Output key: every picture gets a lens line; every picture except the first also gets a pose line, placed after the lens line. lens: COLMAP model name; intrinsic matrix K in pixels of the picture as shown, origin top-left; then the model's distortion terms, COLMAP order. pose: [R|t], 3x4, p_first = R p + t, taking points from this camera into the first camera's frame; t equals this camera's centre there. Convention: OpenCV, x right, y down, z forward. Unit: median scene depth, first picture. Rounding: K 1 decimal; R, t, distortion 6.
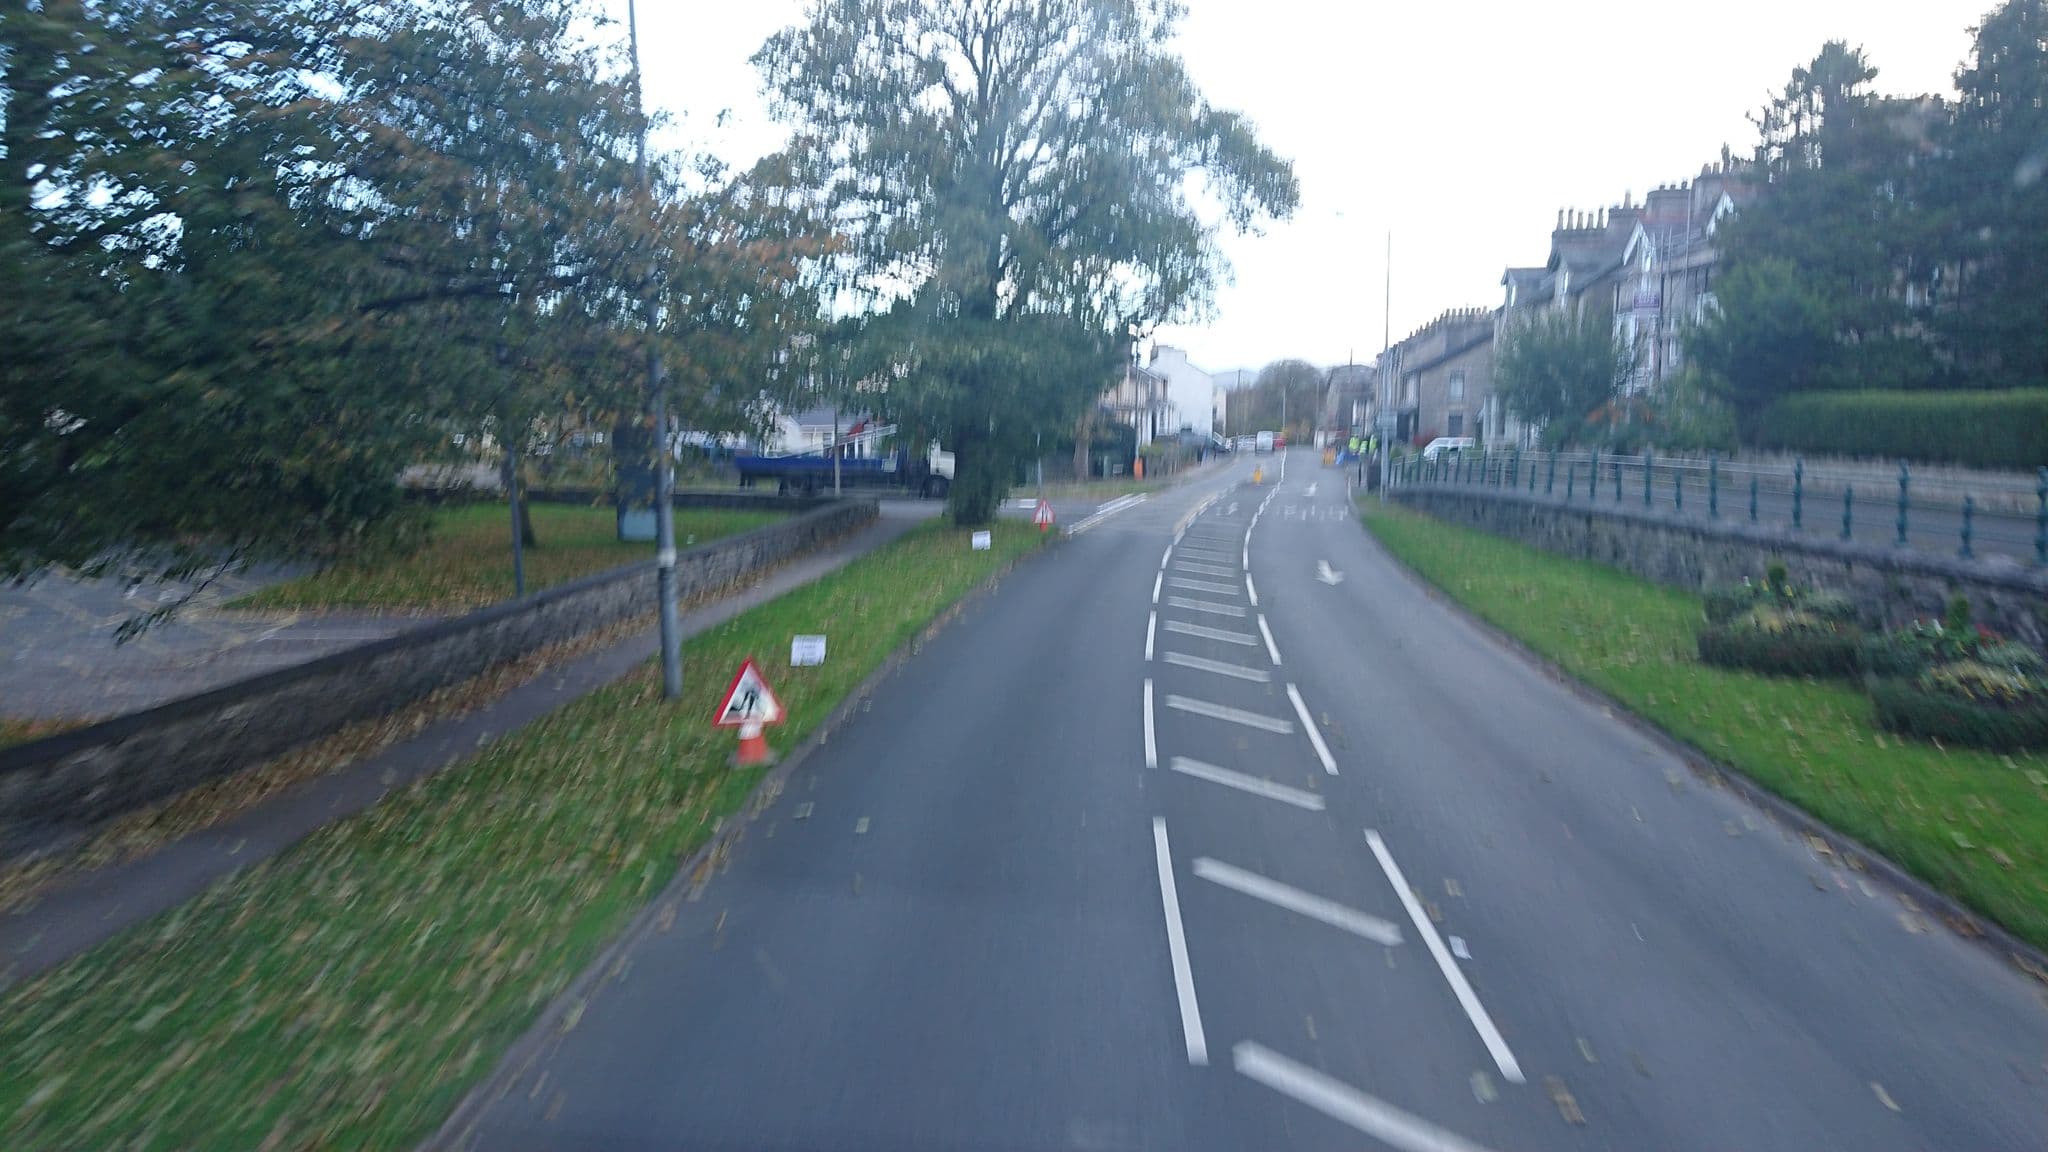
lens RADIAL K [[1498.2, 0, 1024.0], [0, 1498.2, 576.0], [0, 0, 1]] dist [-0.003623, -0.004485]
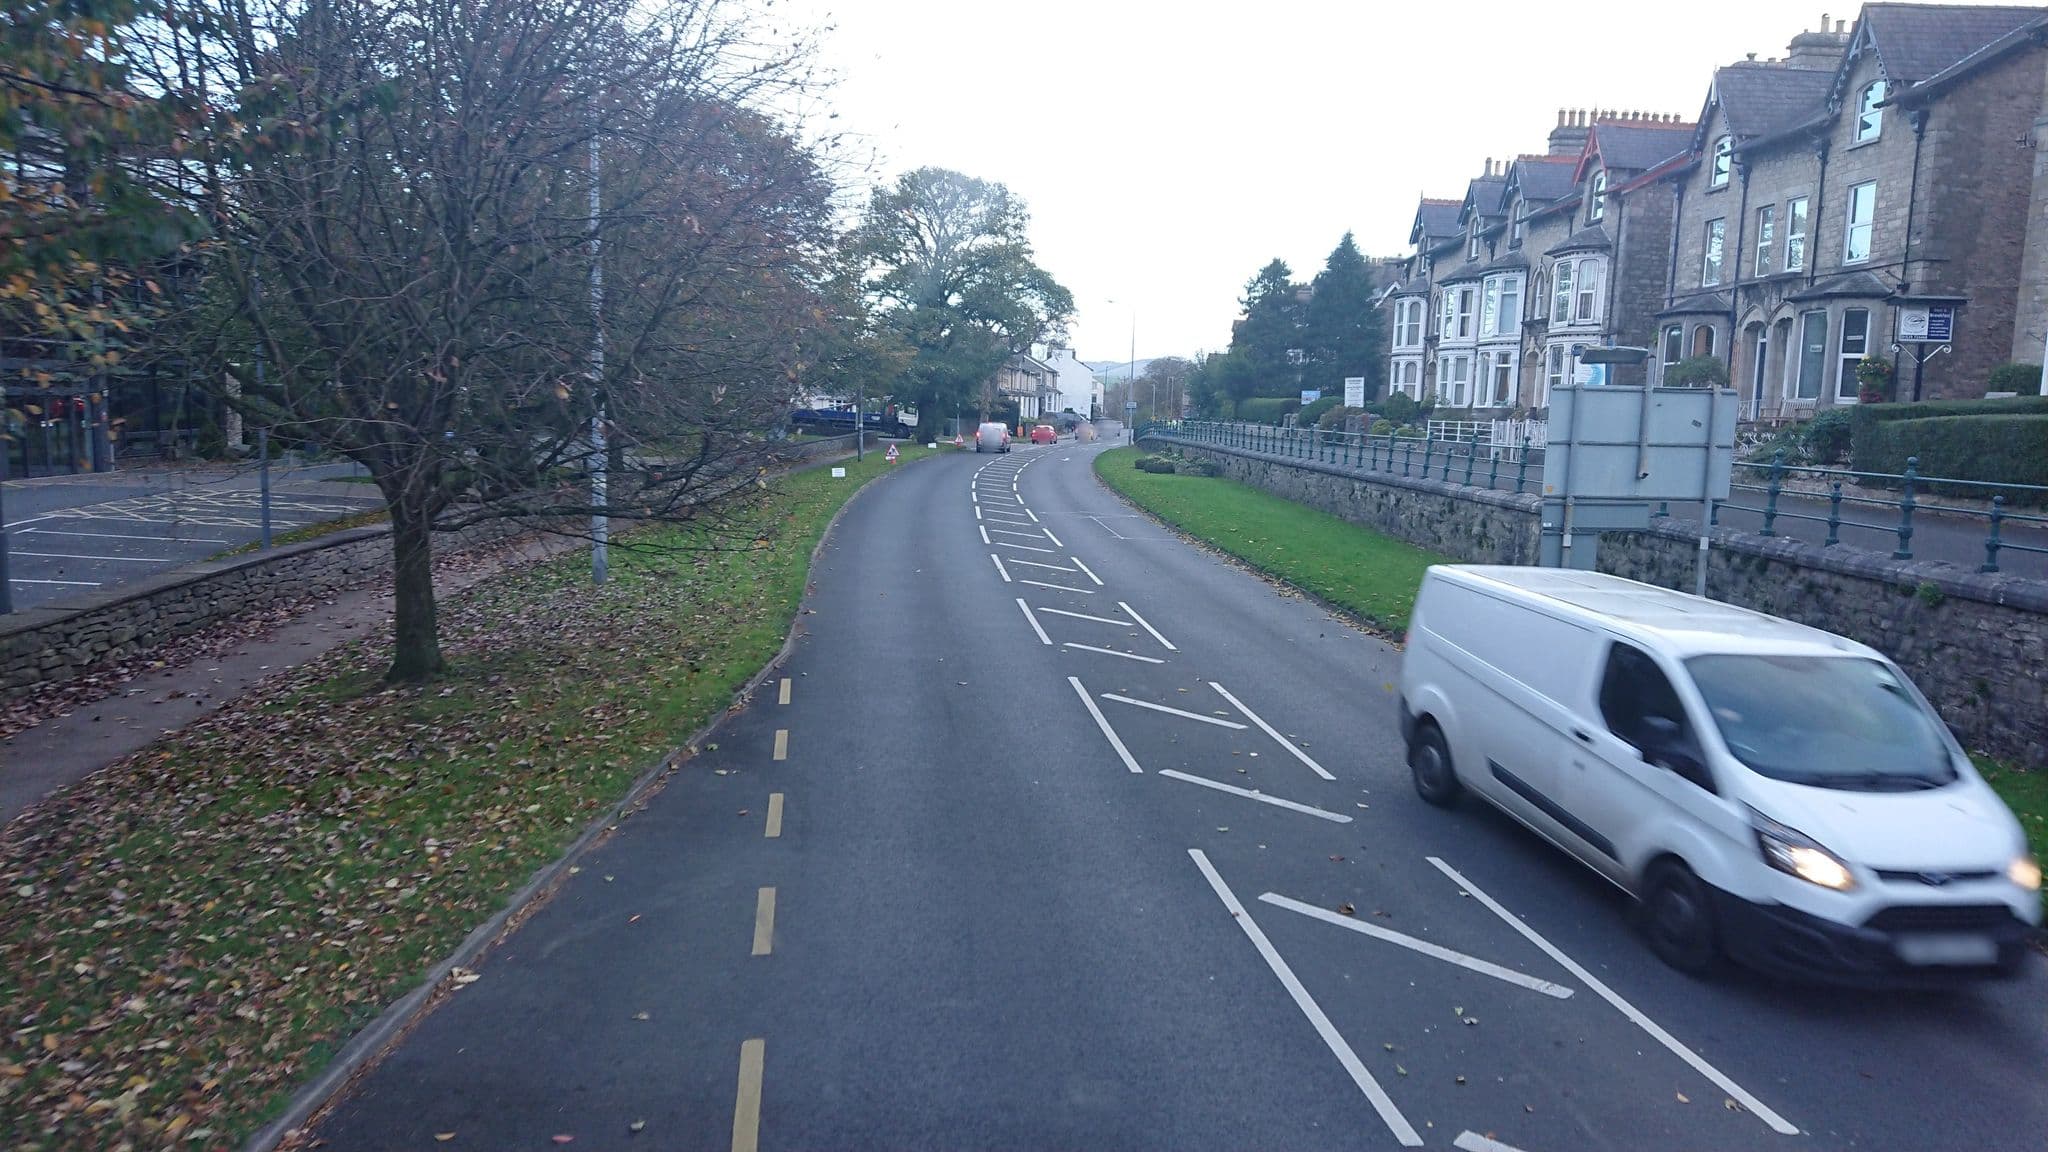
lens RADIAL K [[1498.2, 0, 1024.0], [0, 1498.2, 576.0], [0, 0, 1]] dist [-0.003623, -0.004485]
pose [[0.997991, 0.031782, 0.054800, -0.005647], [-0.032448, 0.999410, 0.011302, 0.117736], [-0.054409, -0.013058, 0.998433, -1.076756]]
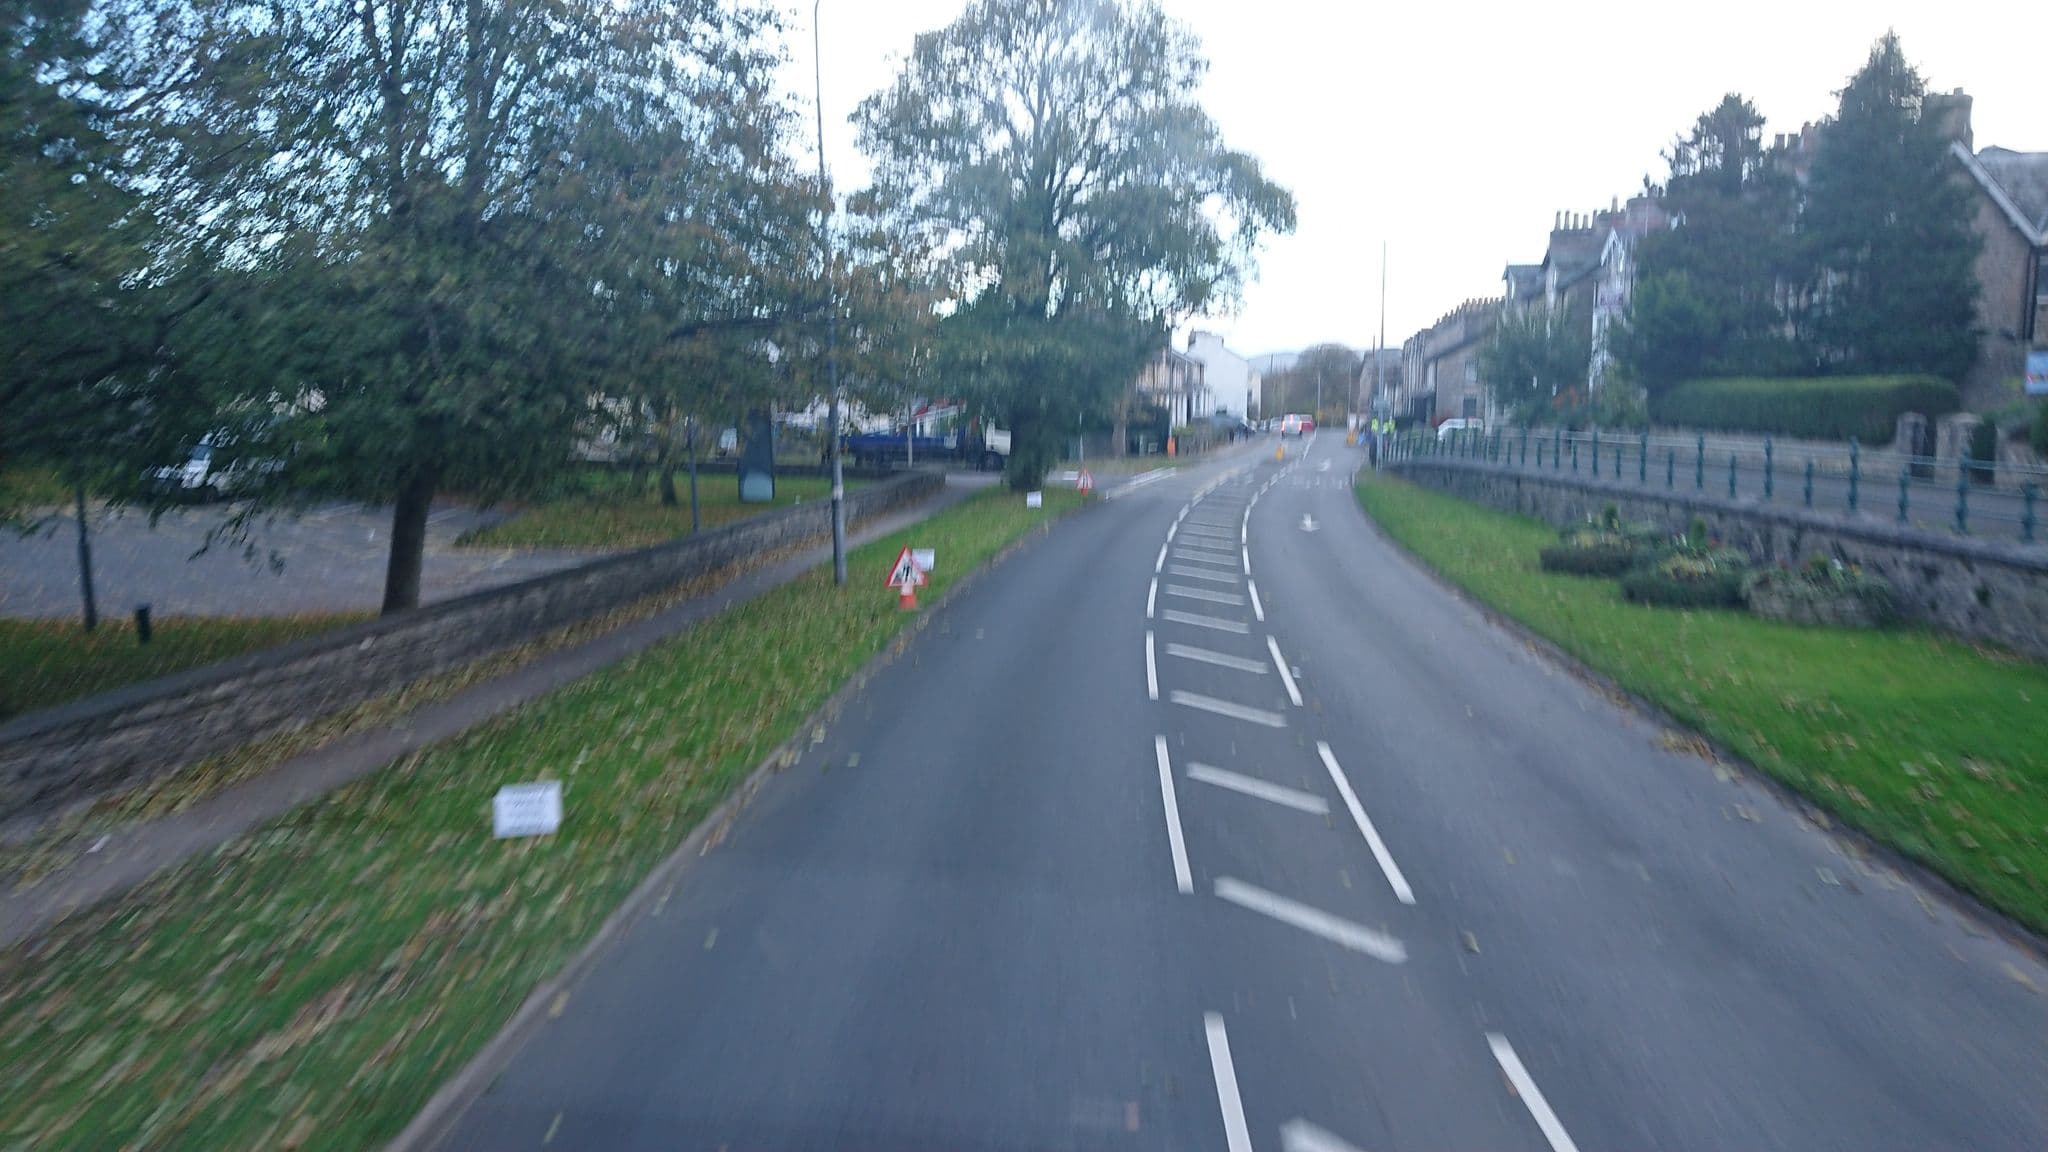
lens RADIAL K [[1506.8, 0, 956.1], [0, 1506.8, 599.7], [0, 0, 1]] dist [-0.000346, -0.001685]
pose [[0.997448, 0.009388, -0.070771, -0.003380], [-0.007545, 0.999627, 0.026264, 0.022039], [0.070991, -0.025663, 0.997147, -0.208573]]
